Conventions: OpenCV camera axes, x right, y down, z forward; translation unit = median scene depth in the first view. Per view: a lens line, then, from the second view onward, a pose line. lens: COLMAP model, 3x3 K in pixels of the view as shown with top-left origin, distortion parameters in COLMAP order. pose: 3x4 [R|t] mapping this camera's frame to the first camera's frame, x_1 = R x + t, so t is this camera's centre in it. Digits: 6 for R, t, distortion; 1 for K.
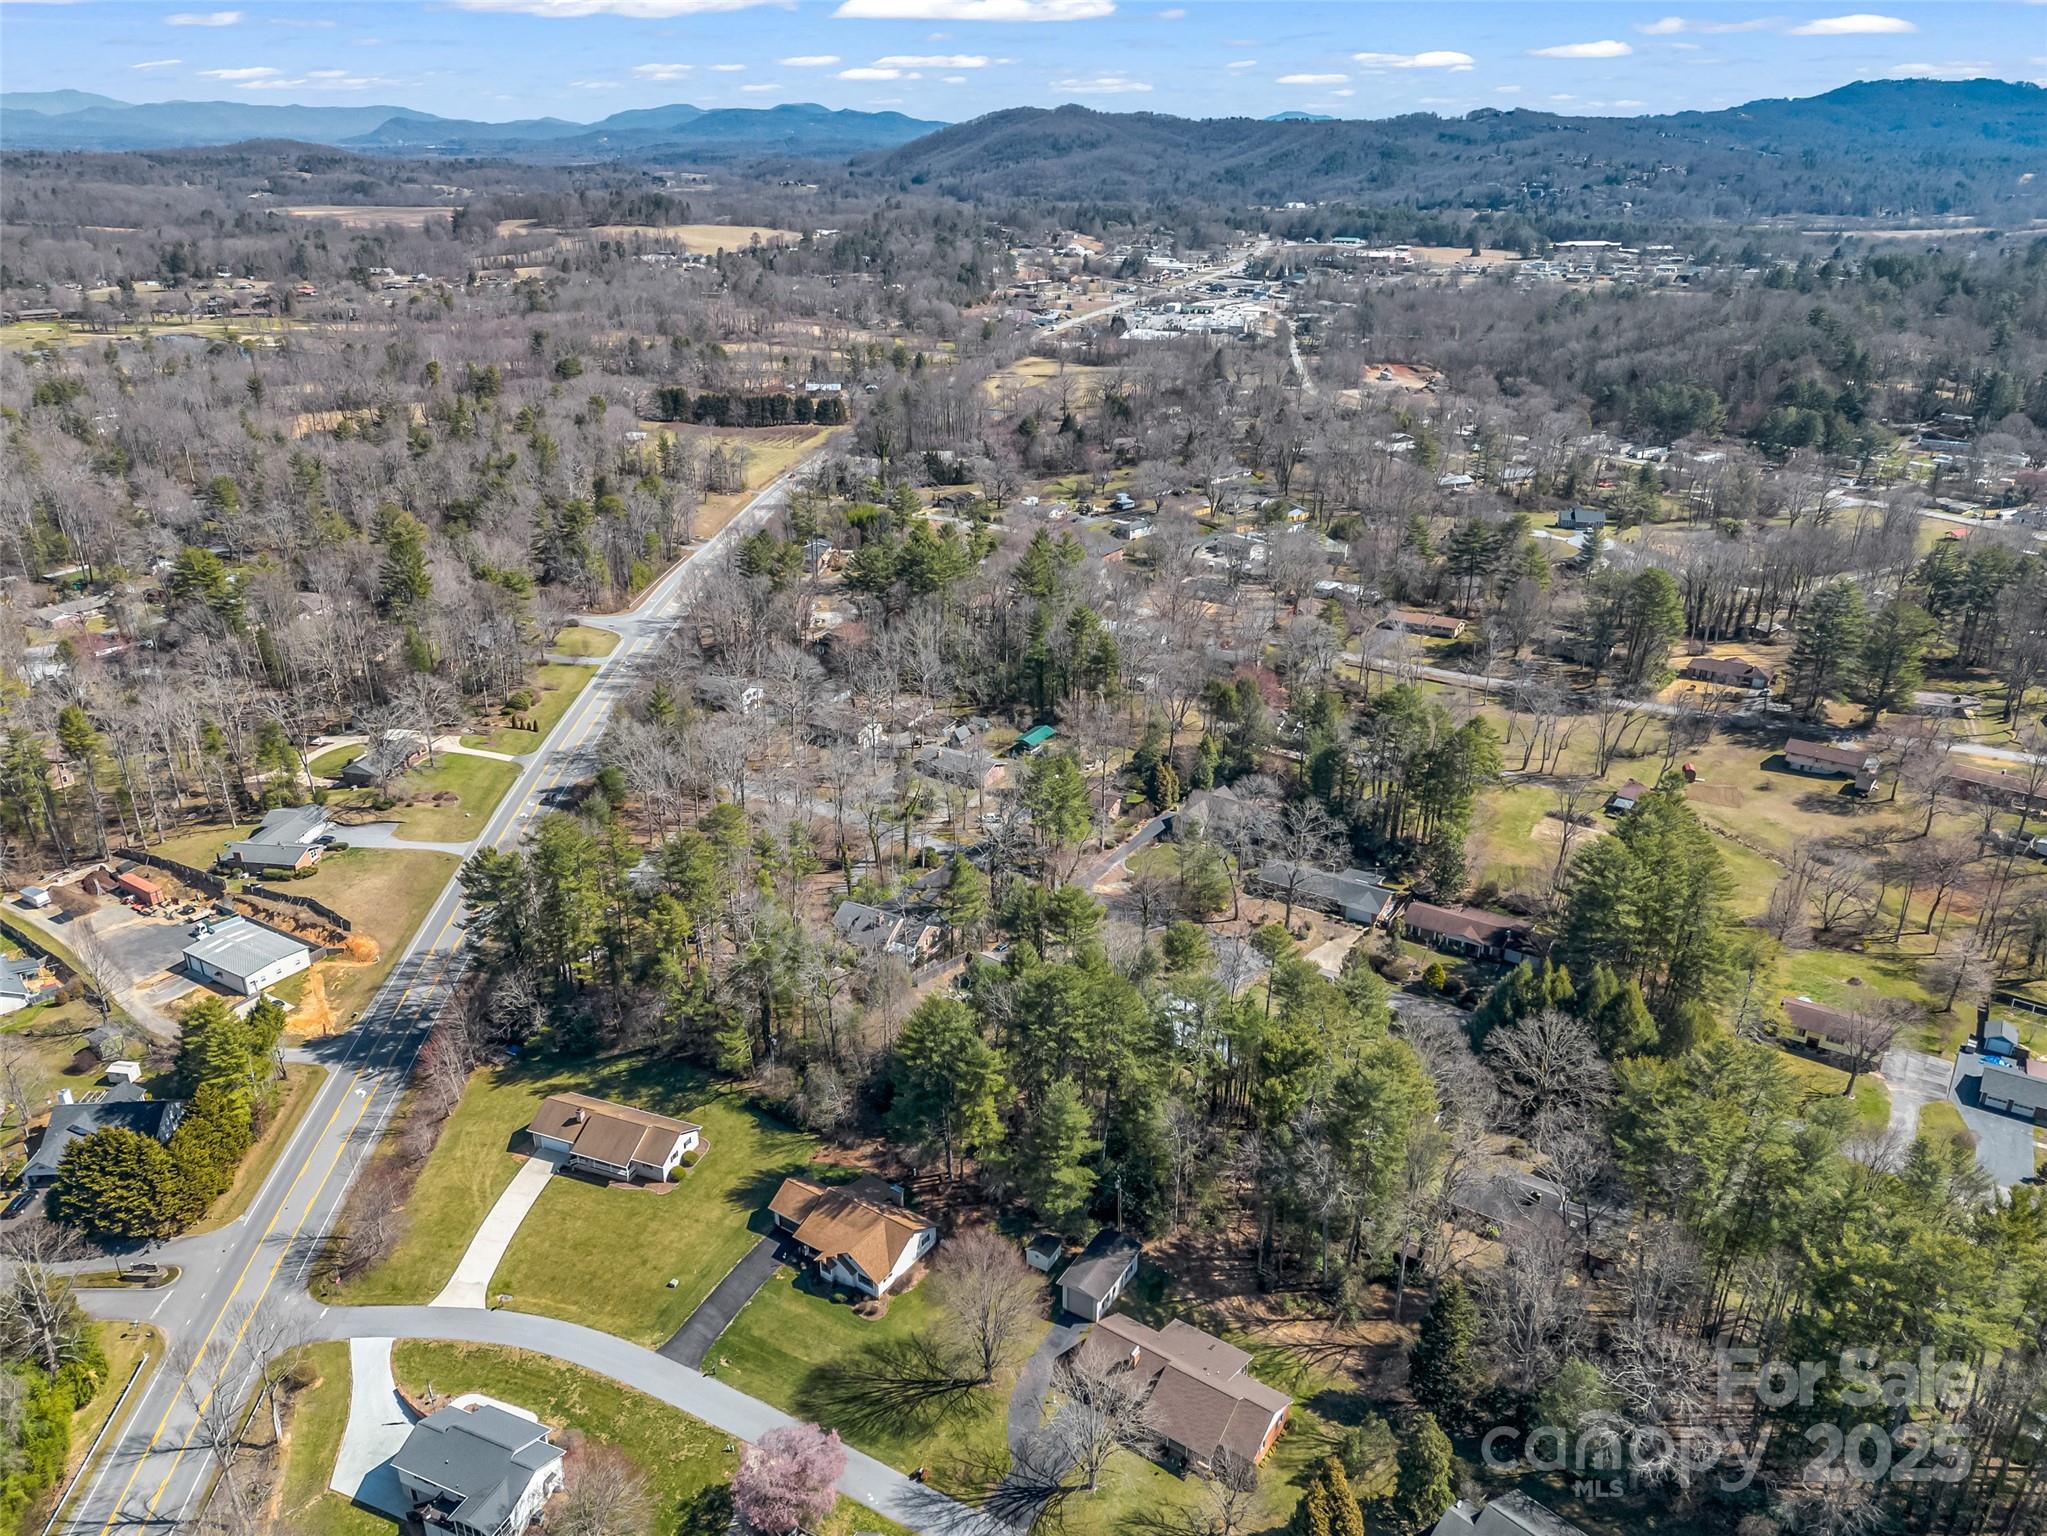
lens RADIAL K [[1467.4, 0, 1018.2], [0, 1467.4, 791.5], [0, 0, 1]] dist [0.057536, -0.042511]
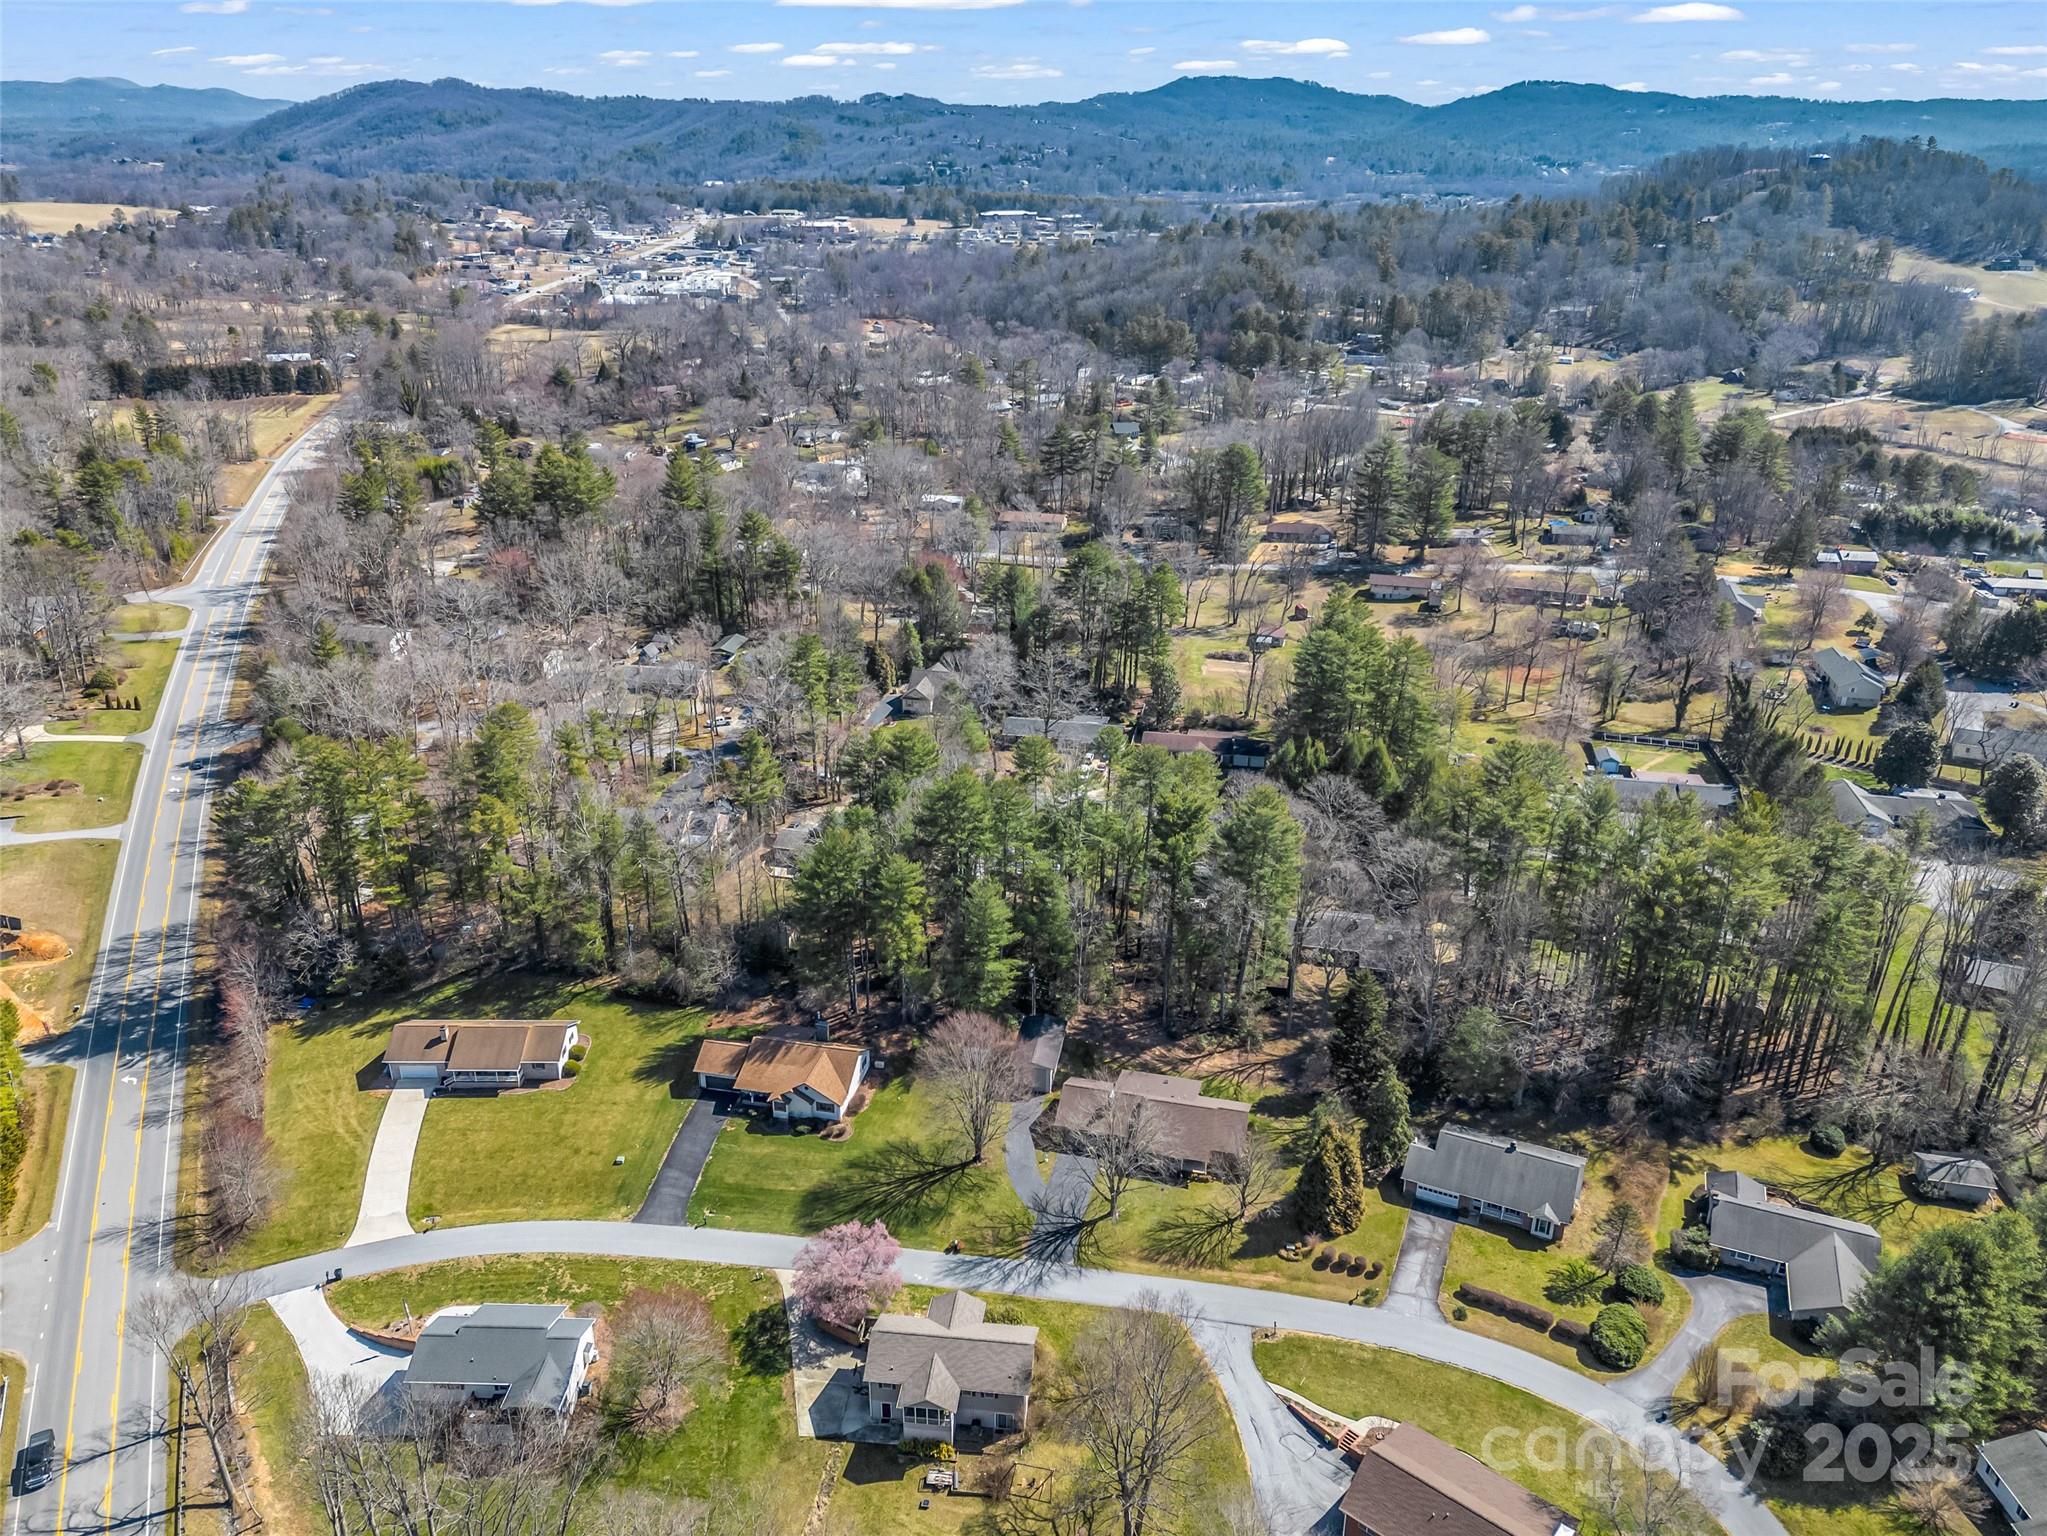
lens RADIAL K [[1467.4, 0, 1018.2], [0, 1467.4, 791.5], [0, 0, 1]] dist [0.057536, -0.042511]
pose [[0.930366, -0.147495, 0.335656, -0.143850], [0.145301, 0.988877, 0.031791, 0.053095], [-0.336611, 0.019194, 0.941448, 0.003691]]
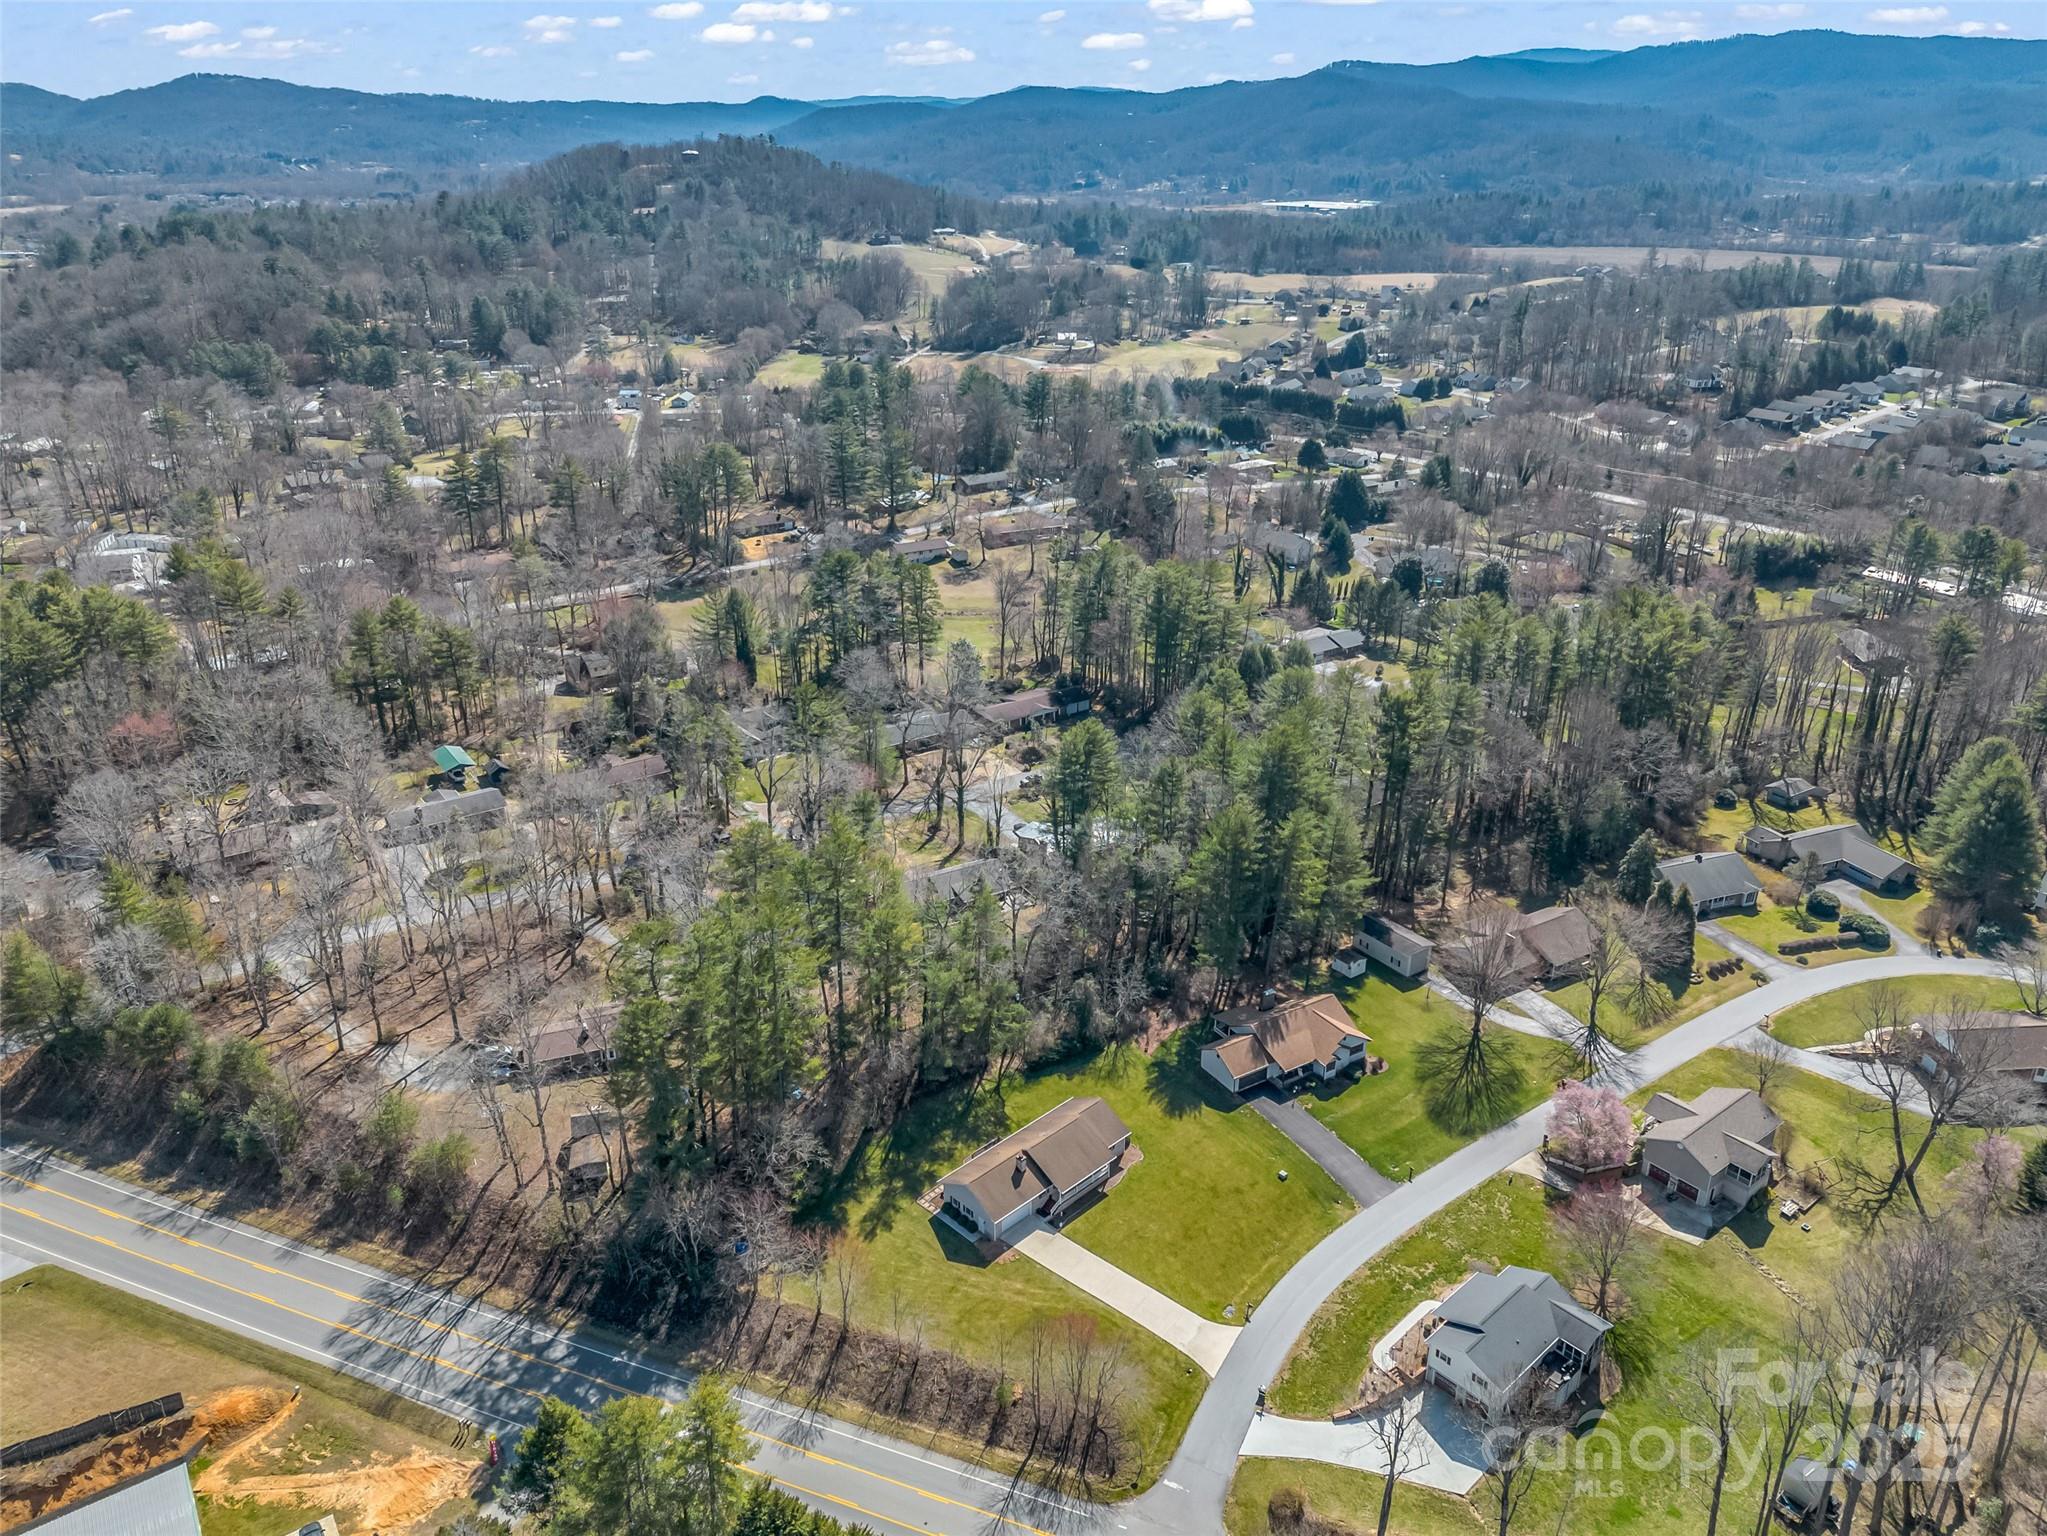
lens RADIAL K [[1467.4, 0, 1018.2], [0, 1467.4, 791.5], [0, 0, 1]] dist [0.057536, -0.042511]
pose [[0.399145, -0.377664, 0.835496, -0.512534], [0.372512, 0.899431, 0.228602, -0.085510], [-0.837805, 0.219987, 0.499688, 0.317893]]
